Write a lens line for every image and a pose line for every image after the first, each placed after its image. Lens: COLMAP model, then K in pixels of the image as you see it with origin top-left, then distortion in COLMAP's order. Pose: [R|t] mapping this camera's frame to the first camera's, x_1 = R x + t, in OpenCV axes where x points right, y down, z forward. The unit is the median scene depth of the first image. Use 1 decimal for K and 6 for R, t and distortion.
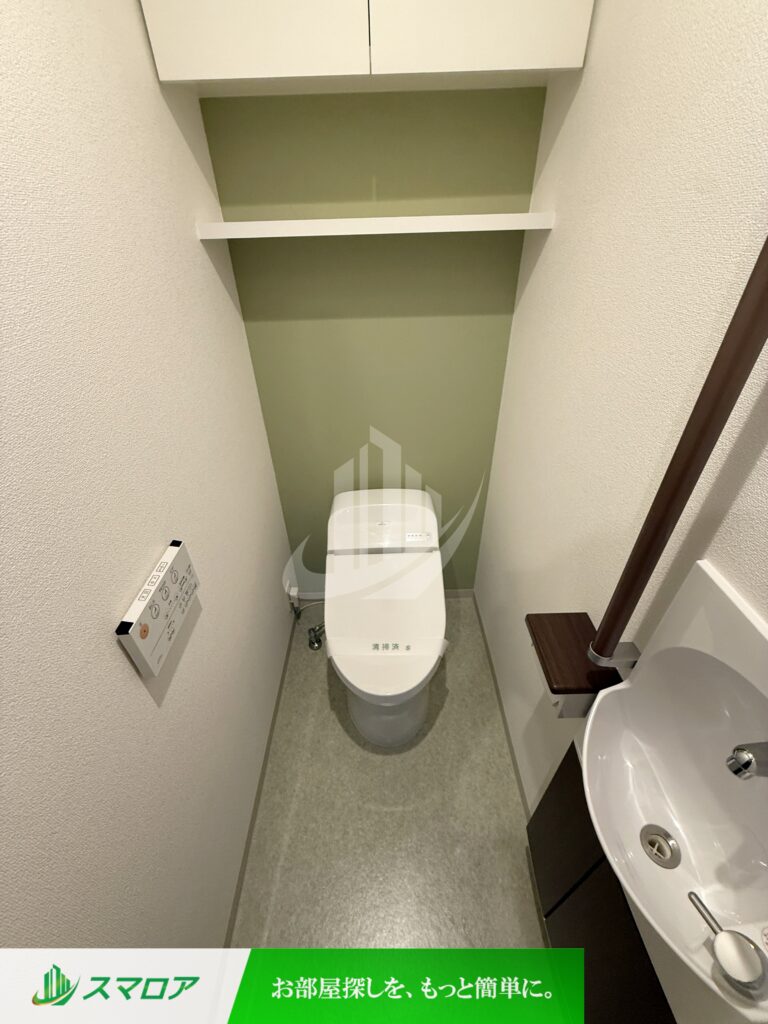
lens RADIAL K [[409.4, 0, 384.0], [0, 409.4, 511.7], [0, 0, 1]] dist [-0.000844, -0.000357]
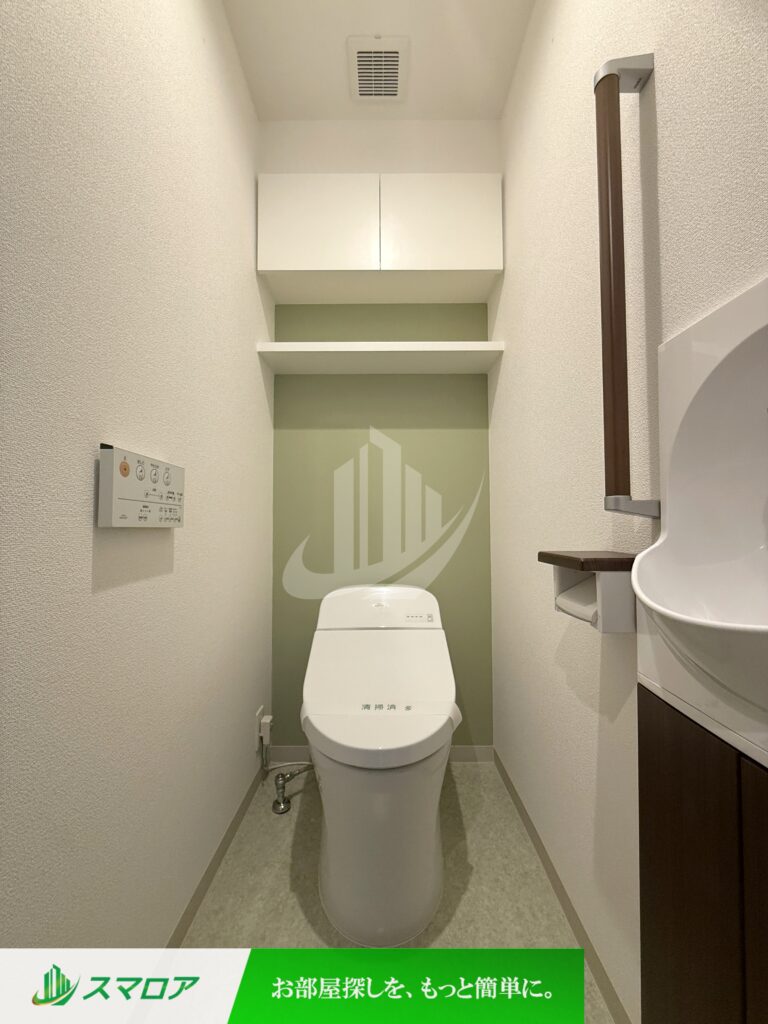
lens RADIAL K [[409.4, 0, 384.0], [0, 409.4, 511.7], [0, 0, 1]] dist [-0.000844, -0.000357]
pose [[0.999736, 0.019636, -0.011938, 0.012368], [-0.022836, 0.790862, -0.611568, 0.417115], [-0.002568, 0.611679, 0.791102, 0.136871]]
